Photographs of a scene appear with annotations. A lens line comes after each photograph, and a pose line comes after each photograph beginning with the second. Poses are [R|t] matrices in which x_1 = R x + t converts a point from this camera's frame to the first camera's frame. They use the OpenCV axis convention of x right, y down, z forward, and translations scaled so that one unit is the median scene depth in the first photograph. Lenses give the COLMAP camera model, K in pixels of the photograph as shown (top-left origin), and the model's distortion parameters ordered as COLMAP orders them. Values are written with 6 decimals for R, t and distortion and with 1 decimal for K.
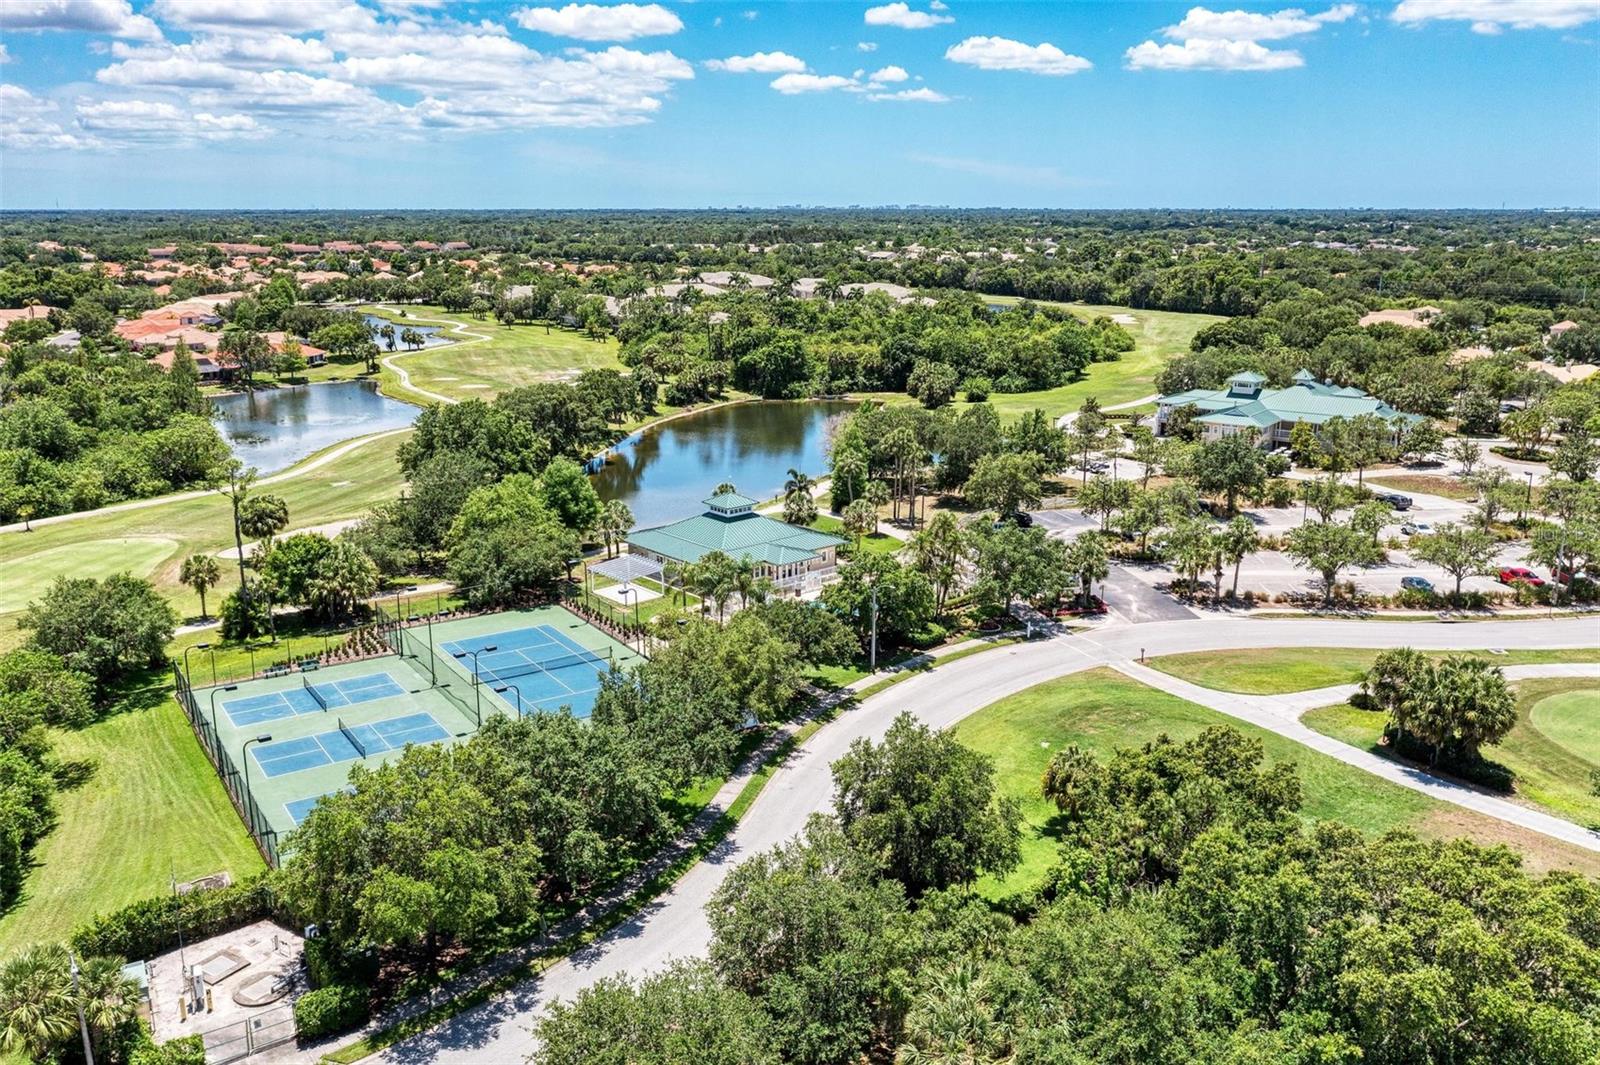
lens RADIAL K [[1317.0, 0, 798.7], [0, 1317.0, 527.1], [0, 0, 1]] dist [-0.007726, 0.006976]
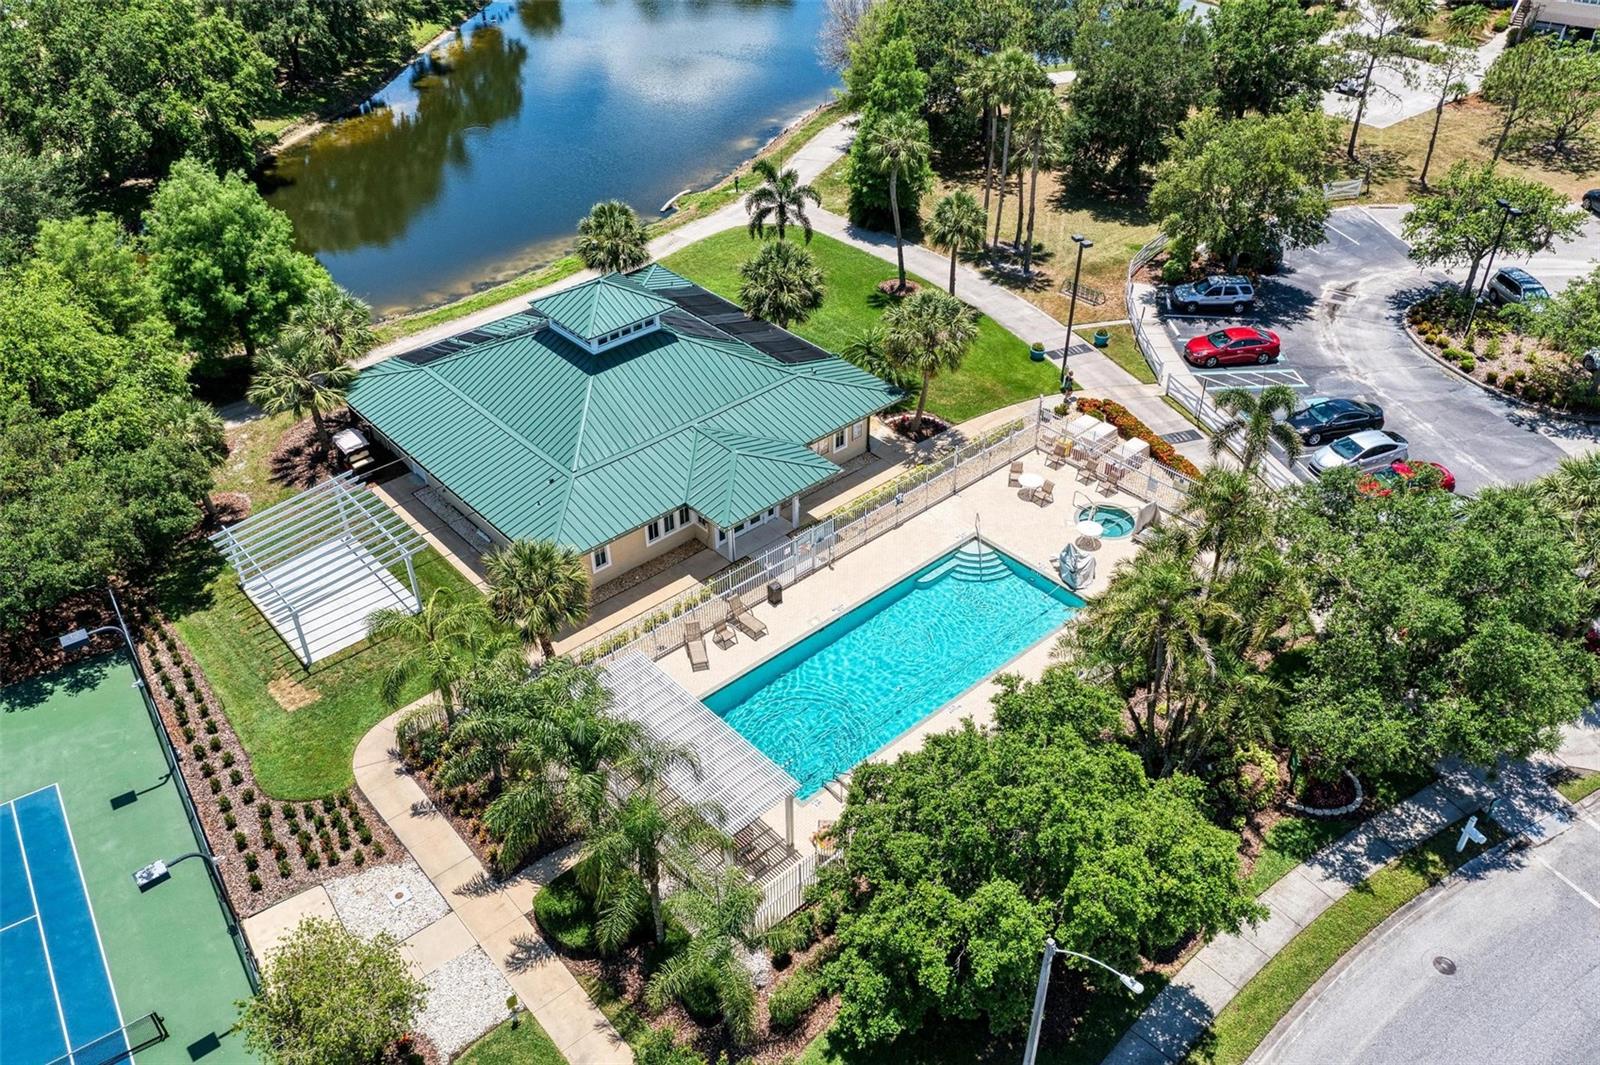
lens RADIAL K [[1317.0, 0, 797.7], [0, 1317.0, 531.2], [0, 0, 1]] dist [-0.007726, 0.006976]
pose [[0.999926, -0.012003, -0.002026, 0.006229], [0.011923, 0.932183, 0.361790, -0.093239], [-0.002454, -0.361788, 0.932257, 0.584316]]
